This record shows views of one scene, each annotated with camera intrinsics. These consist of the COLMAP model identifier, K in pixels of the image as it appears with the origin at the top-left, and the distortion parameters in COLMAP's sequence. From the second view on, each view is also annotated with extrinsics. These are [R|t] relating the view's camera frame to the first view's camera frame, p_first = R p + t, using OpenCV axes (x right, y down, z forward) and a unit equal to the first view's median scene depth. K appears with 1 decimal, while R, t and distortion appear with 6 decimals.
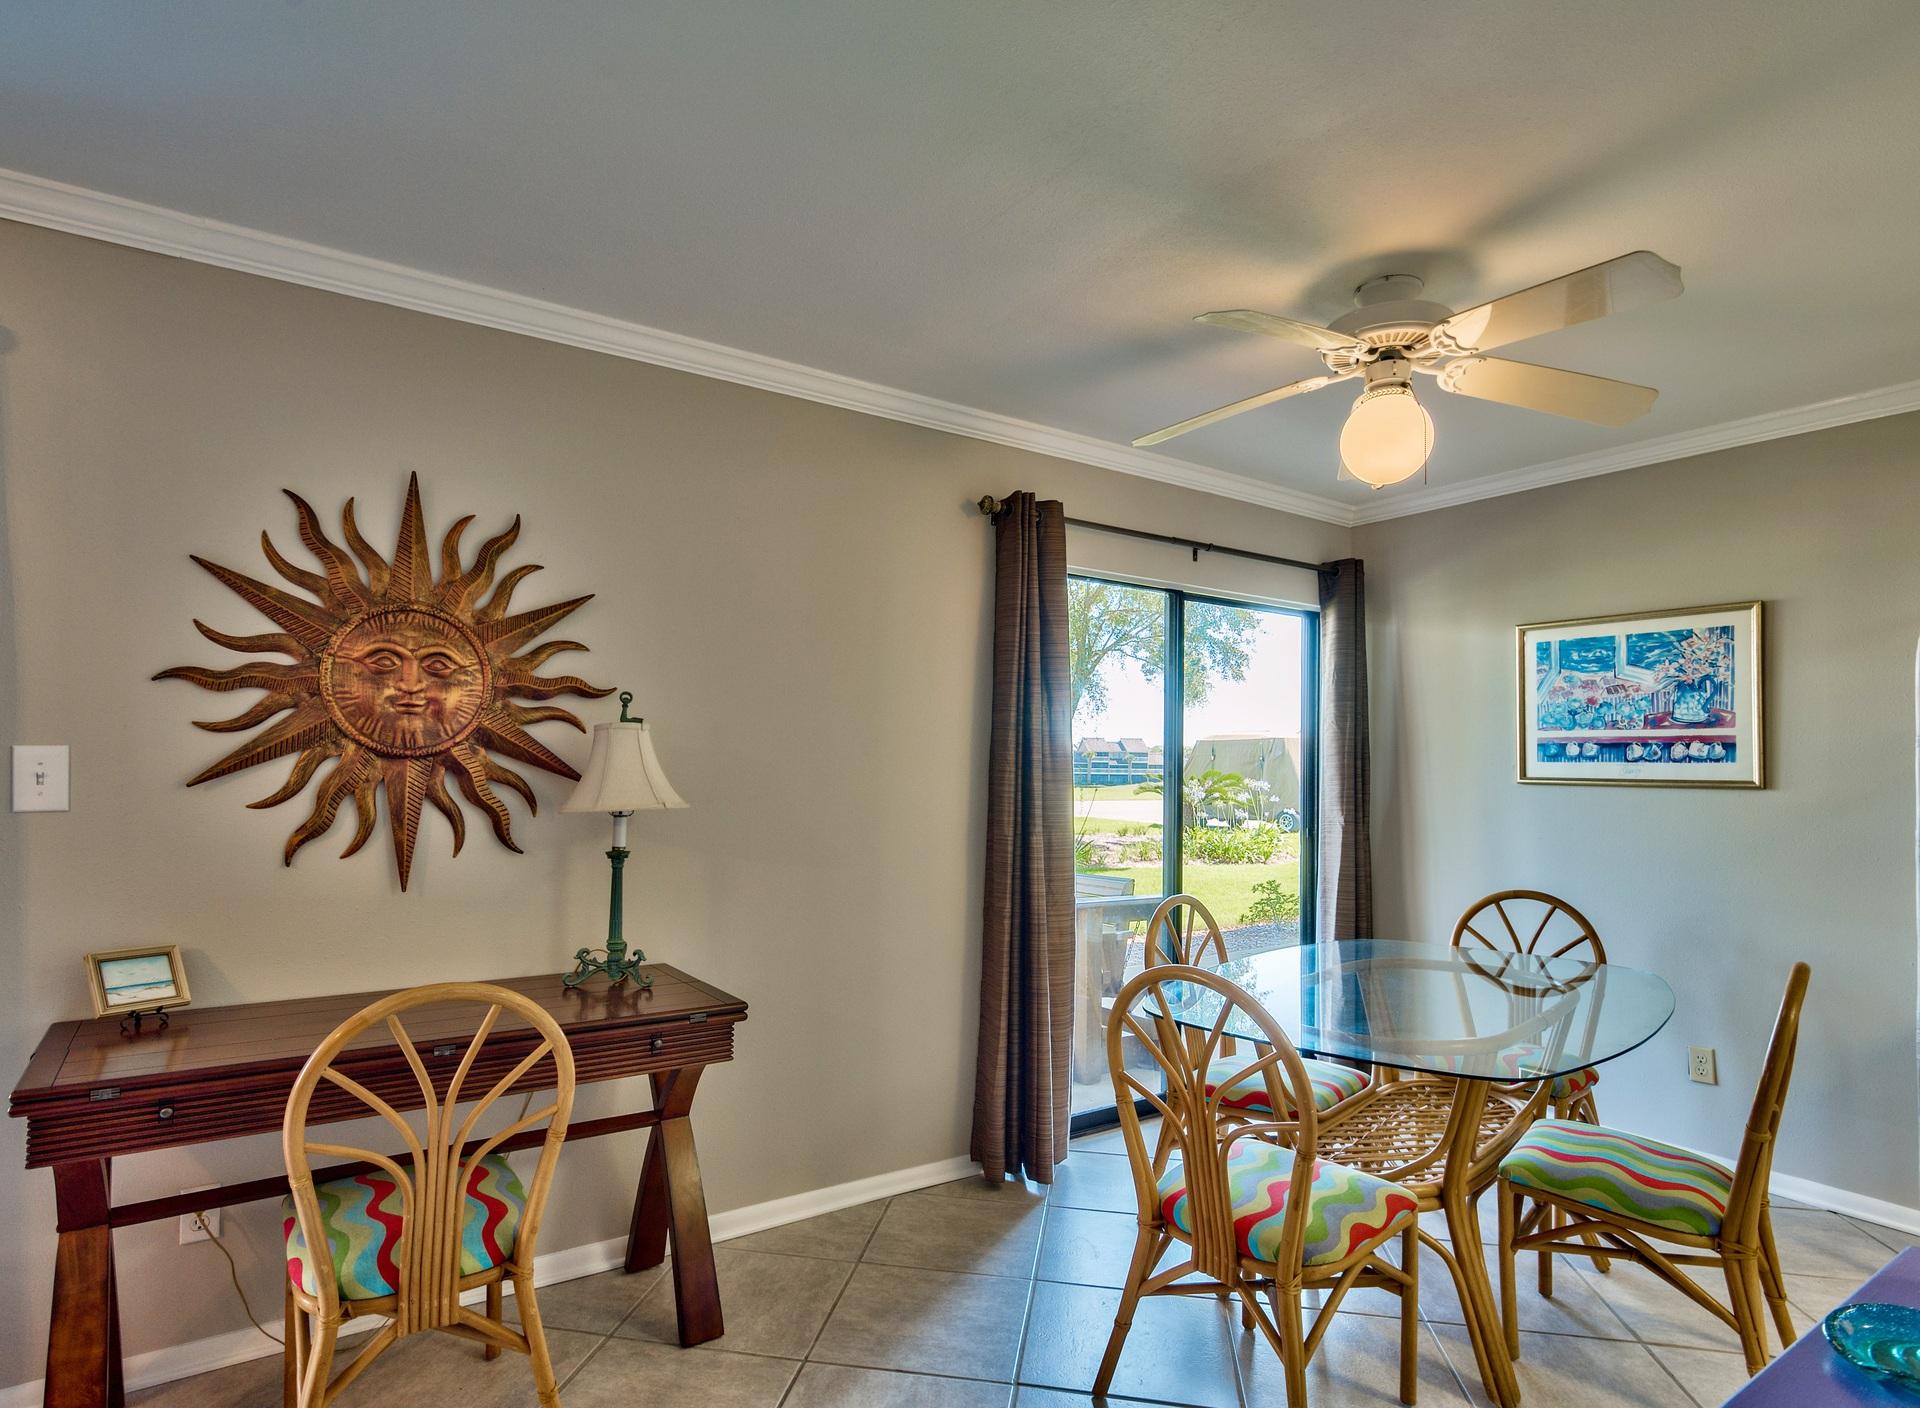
lens RADIAL K [[1036.1, 0, 957.1], [0, 1036.1, 734.0], [0, 0, 1]] dist [-0.002236, -0.000636]
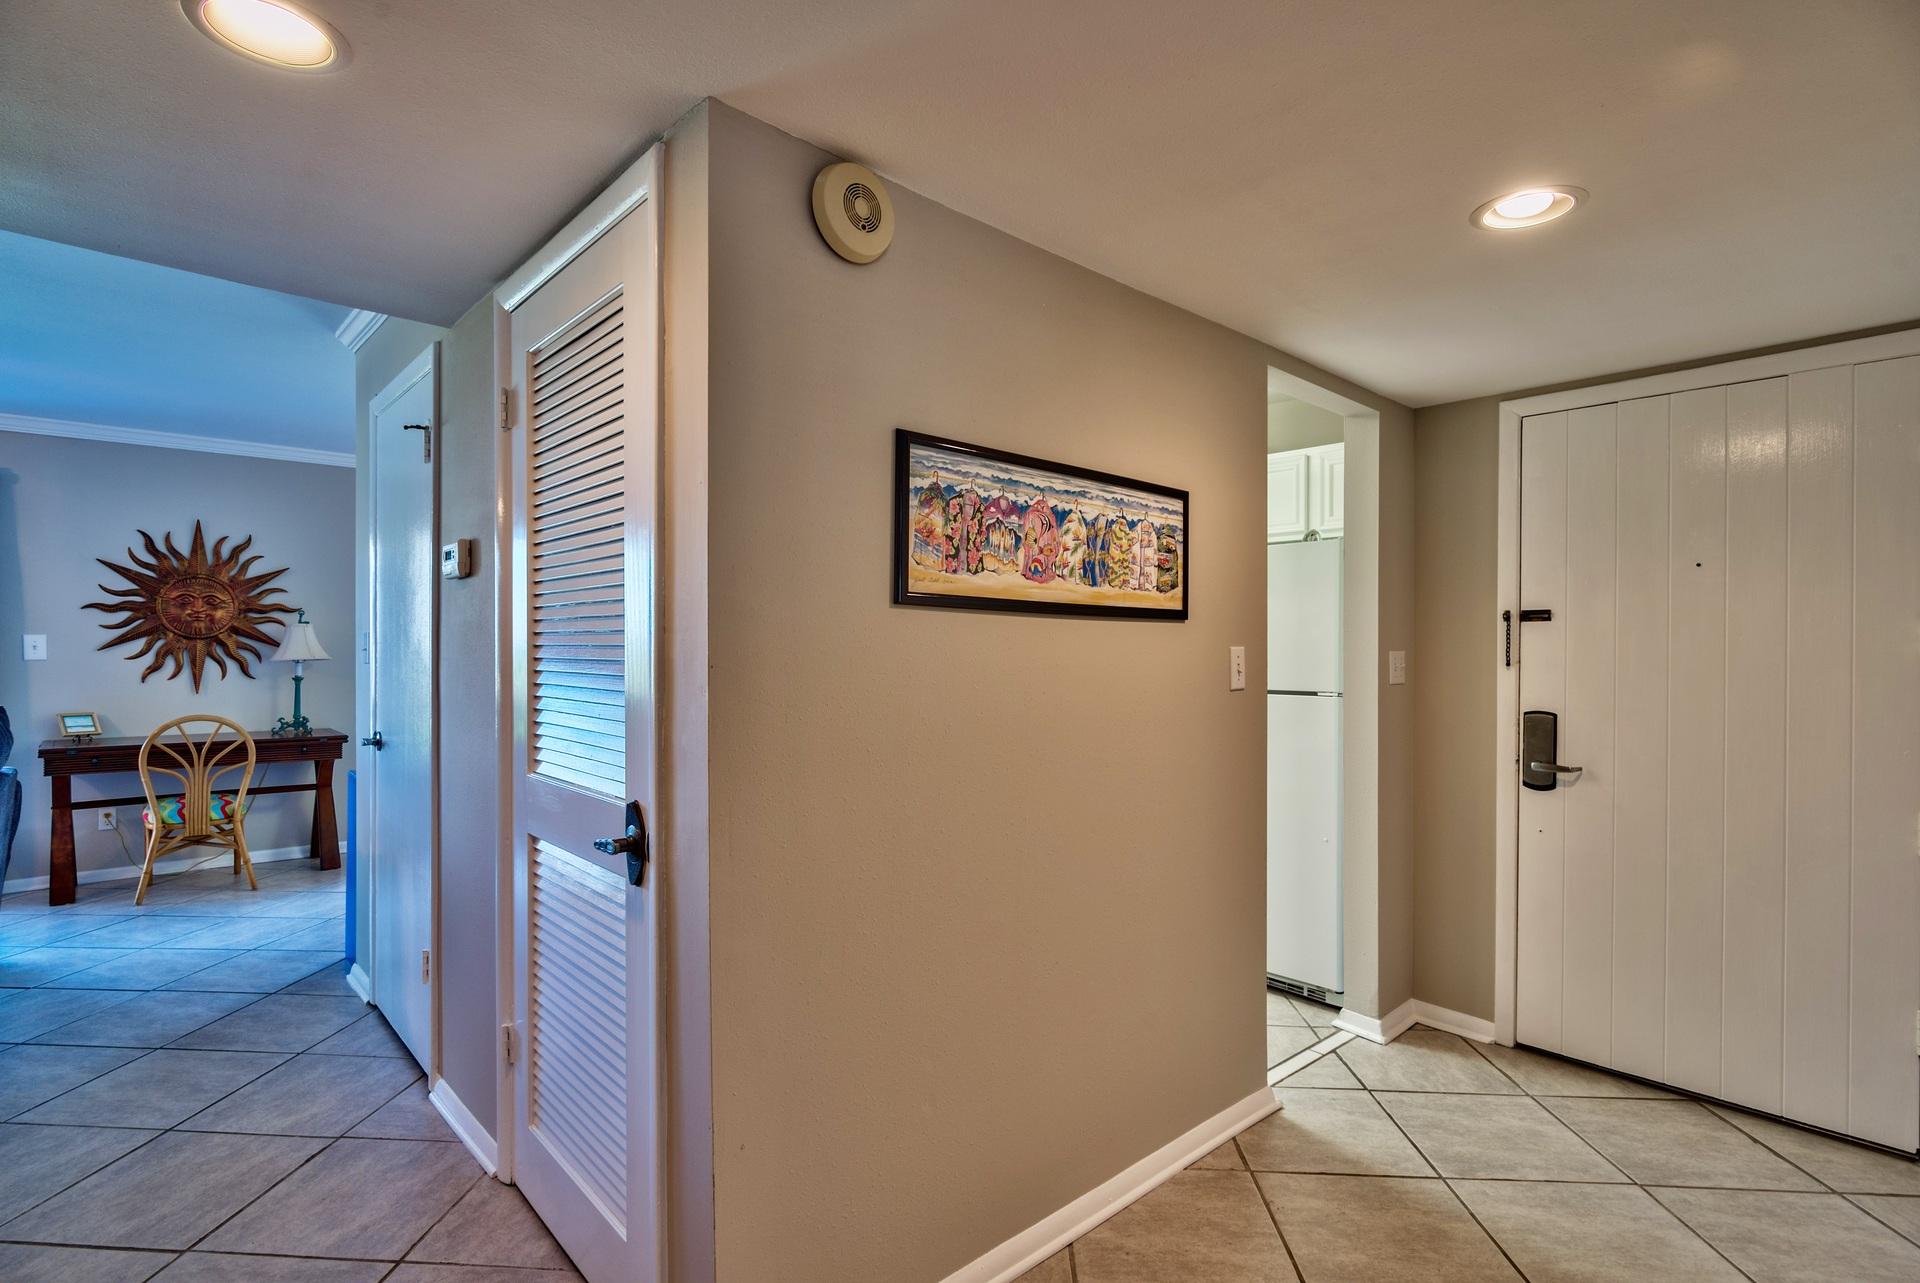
lens RADIAL K [[923.6, 0, 960.0], [0, 923.6, 641.5], [0, 0, 1]] dist [0.000011, 0.000120]
pose [[0.992059, -0.007706, 0.125538, 0.356793], [0.004914, 0.999734, 0.022533, -0.003896], [-0.125679, -0.021737, 0.991833, -0.504443]]
